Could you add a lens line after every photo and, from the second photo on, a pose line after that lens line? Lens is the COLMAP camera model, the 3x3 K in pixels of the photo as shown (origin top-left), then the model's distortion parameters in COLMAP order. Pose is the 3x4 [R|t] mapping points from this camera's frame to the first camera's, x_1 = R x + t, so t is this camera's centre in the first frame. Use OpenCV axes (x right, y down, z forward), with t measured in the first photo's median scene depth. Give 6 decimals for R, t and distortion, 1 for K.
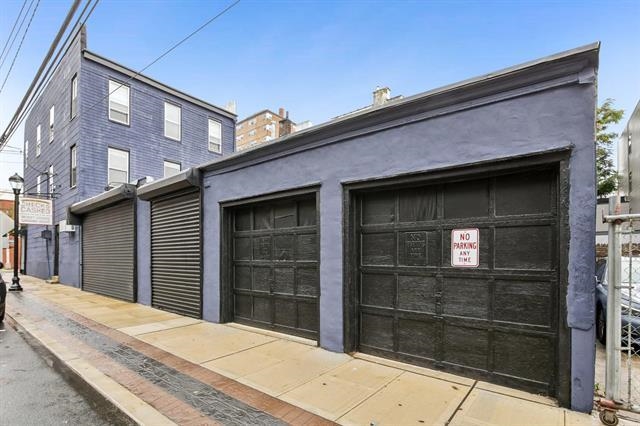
lens RADIAL K [[306.1, 0, 328.7], [0, 306.1, 256.7], [0, 0, 1]] dist [-0.015501, -0.000165]
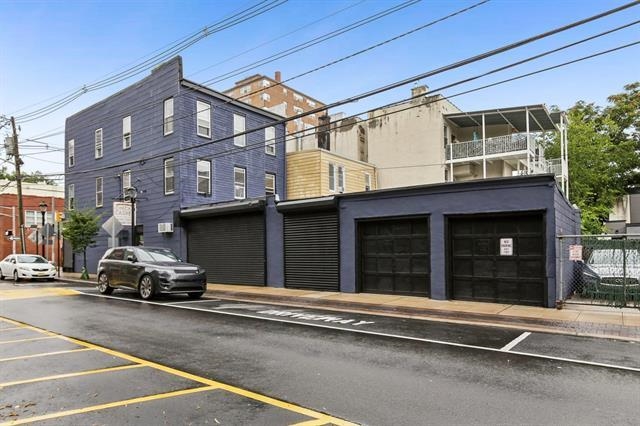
lens RADIAL K [[410.7, 0, 324.2], [0, 410.7, 245.1], [0, 0, 1]] dist [-0.002920, -0.003173]
pose [[0.999866, -0.012057, 0.011100, -0.655575], [0.012207, 0.999834, -0.013507, -0.011717], [-0.010936, 0.013641, 0.999847, -1.417067]]
